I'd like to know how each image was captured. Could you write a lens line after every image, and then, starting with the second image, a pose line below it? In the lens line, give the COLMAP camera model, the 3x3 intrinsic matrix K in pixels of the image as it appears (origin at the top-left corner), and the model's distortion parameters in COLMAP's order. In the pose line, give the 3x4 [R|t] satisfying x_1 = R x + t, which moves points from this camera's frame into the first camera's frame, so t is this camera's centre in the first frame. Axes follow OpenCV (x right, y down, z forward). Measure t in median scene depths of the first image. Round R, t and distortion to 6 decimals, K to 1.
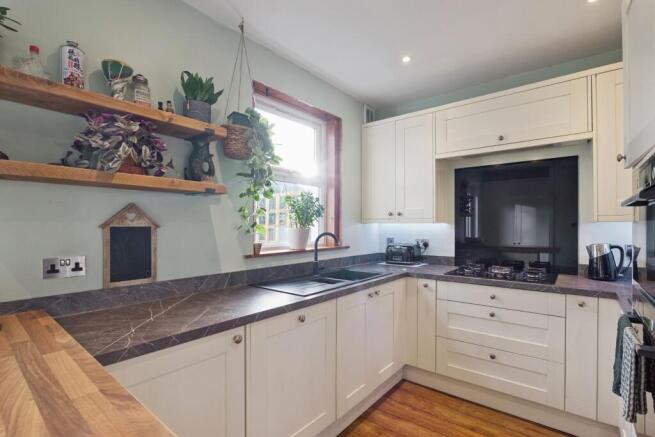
lens RADIAL K [[309.4, 0, 327.8], [0, 309.4, 222.6], [0, 0, 1]] dist [-0.021443, 0.001940]
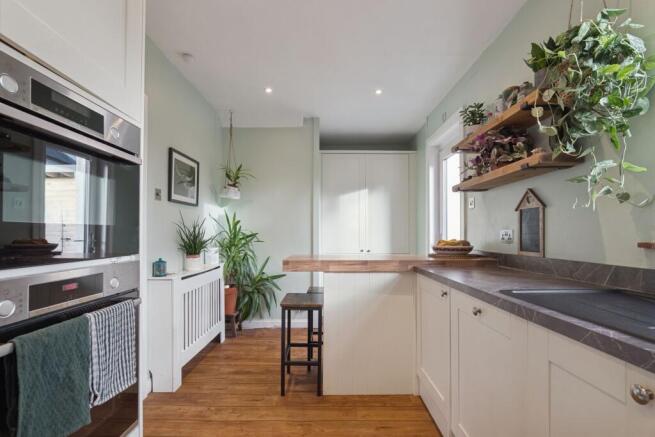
lens RADIAL K [[309.4, 0, 327.1], [0, 309.4, 233.0], [0, 0, 1]] dist [-0.021443, 0.001940]
pose [[-0.780650, -0.006107, -0.624939, 0.702047], [0.003979, 0.999883, -0.014742, 0.118194], [0.624956, -0.013995, -0.780535, 1.353004]]
